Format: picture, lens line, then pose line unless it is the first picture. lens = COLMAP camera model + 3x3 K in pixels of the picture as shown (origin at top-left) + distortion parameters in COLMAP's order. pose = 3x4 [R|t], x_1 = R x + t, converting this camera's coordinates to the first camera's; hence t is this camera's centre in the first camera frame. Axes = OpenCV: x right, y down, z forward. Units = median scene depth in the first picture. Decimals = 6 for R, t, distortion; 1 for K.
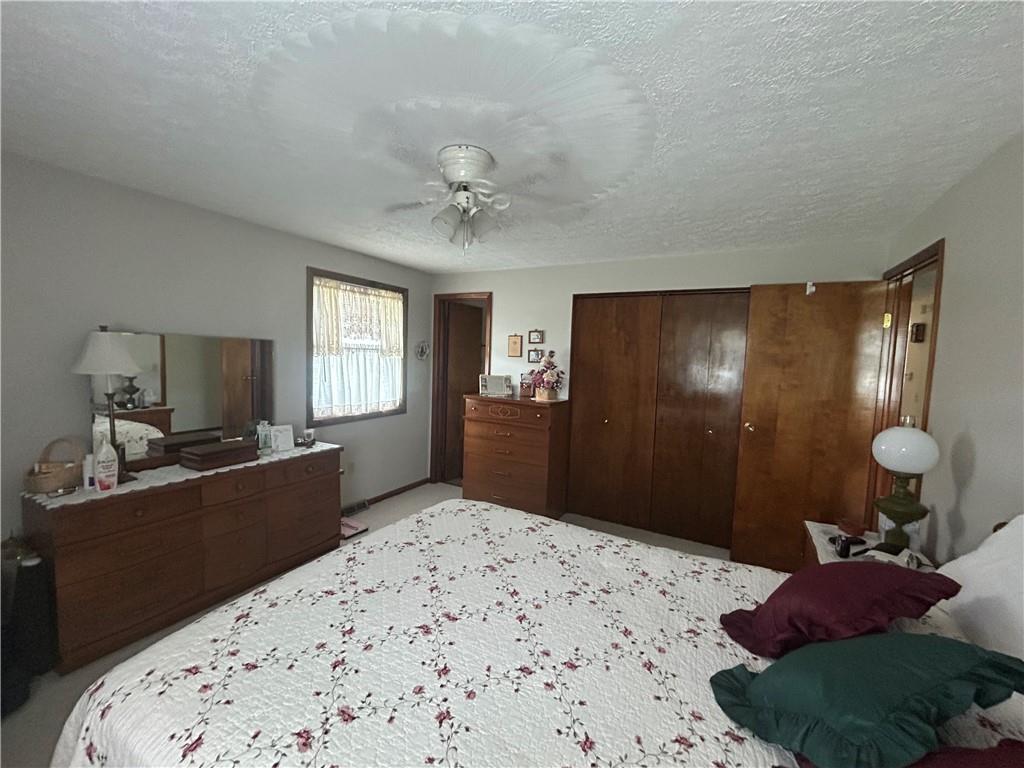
lens RADIAL K [[417.5, 0, 511.8], [0, 417.5, 384.3], [0, 0, 1]] dist [-0.001526, -0.000538]
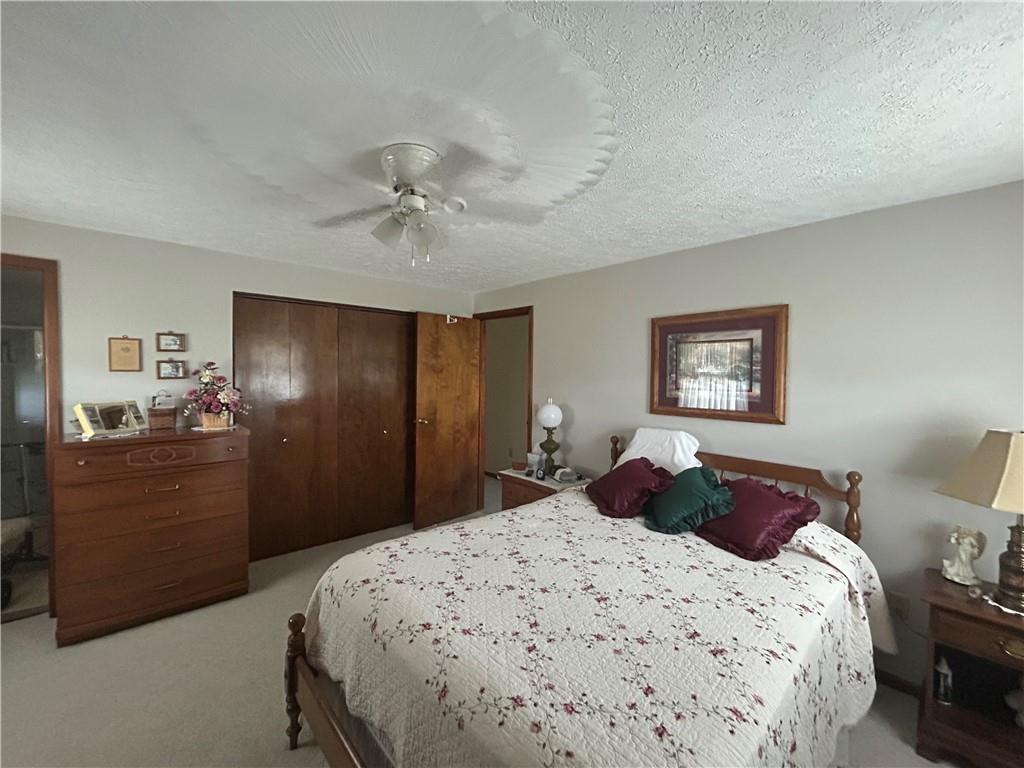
lens RADIAL K [[417.5, 0, 510.9], [0, 417.5, 384.0], [0, 0, 1]] dist [-0.001526, -0.000538]
pose [[0.328940, -0.057831, 0.942578, -0.833985], [0.065042, 0.997140, 0.038480, -0.067135], [-0.942108, 0.048650, 0.331761, 0.474995]]
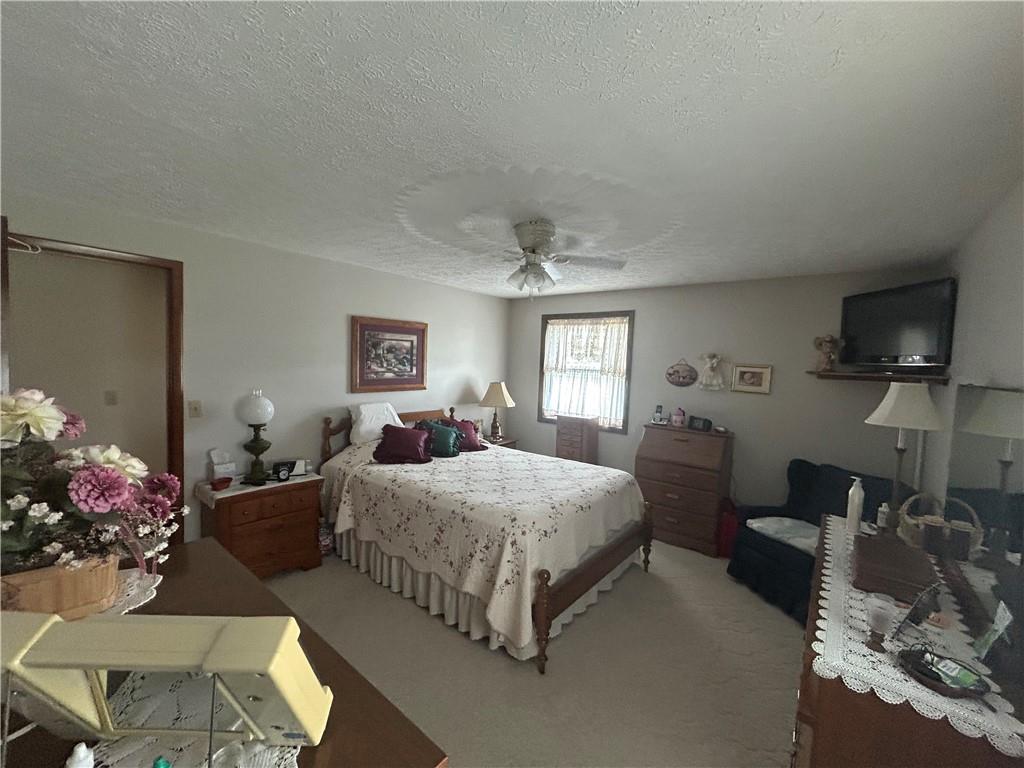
lens RADIAL K [[417.5, 0, 512.4], [0, 417.5, 384.3], [0, 0, 1]] dist [-0.001526, -0.000538]
pose [[-0.983557, -0.080154, 0.161836, -0.262724], [-0.059627, 0.989988, 0.127937, -0.185736], [-0.170471, 0.116183, -0.978489, 2.162431]]
